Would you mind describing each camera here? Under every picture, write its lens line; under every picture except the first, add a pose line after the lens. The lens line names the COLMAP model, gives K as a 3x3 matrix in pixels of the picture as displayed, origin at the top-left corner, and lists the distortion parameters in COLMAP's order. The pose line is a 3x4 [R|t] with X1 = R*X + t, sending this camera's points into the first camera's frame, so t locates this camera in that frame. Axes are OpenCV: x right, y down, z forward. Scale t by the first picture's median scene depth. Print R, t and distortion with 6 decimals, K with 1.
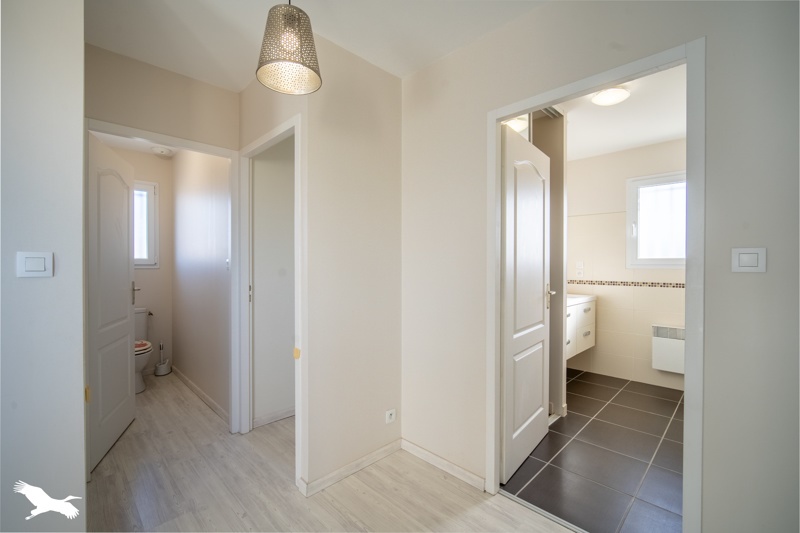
lens RADIAL K [[349.3, 0, 394.5], [0, 349.3, 267.6], [0, 0, 1]] dist [-0.011826, 0.002435]
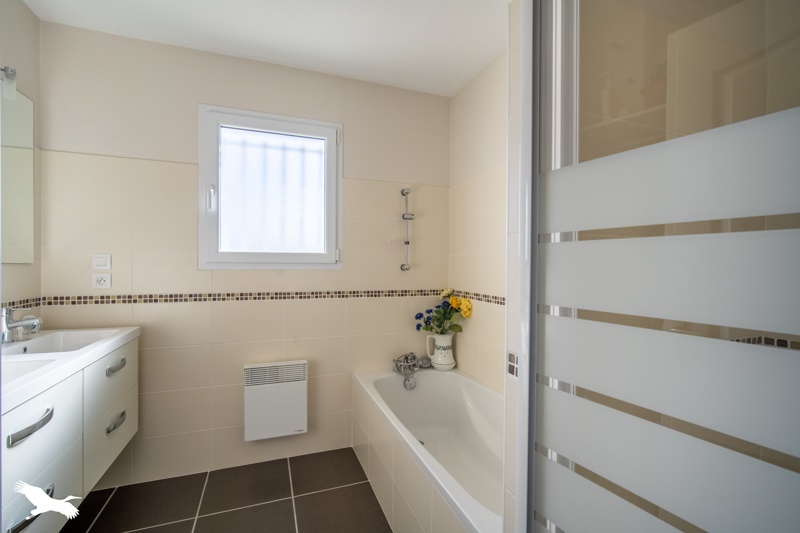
lens RADIAL K [[349.3, 0, 393.9], [0, 349.3, 271.0], [0, 0, 1]] dist [-0.011826, 0.002435]
pose [[0.408013, -0.002559, 0.912972, 0.300924], [0.006909, 0.999976, -0.000285, 0.007680], [-0.912950, 0.006424, 0.408021, 0.510523]]
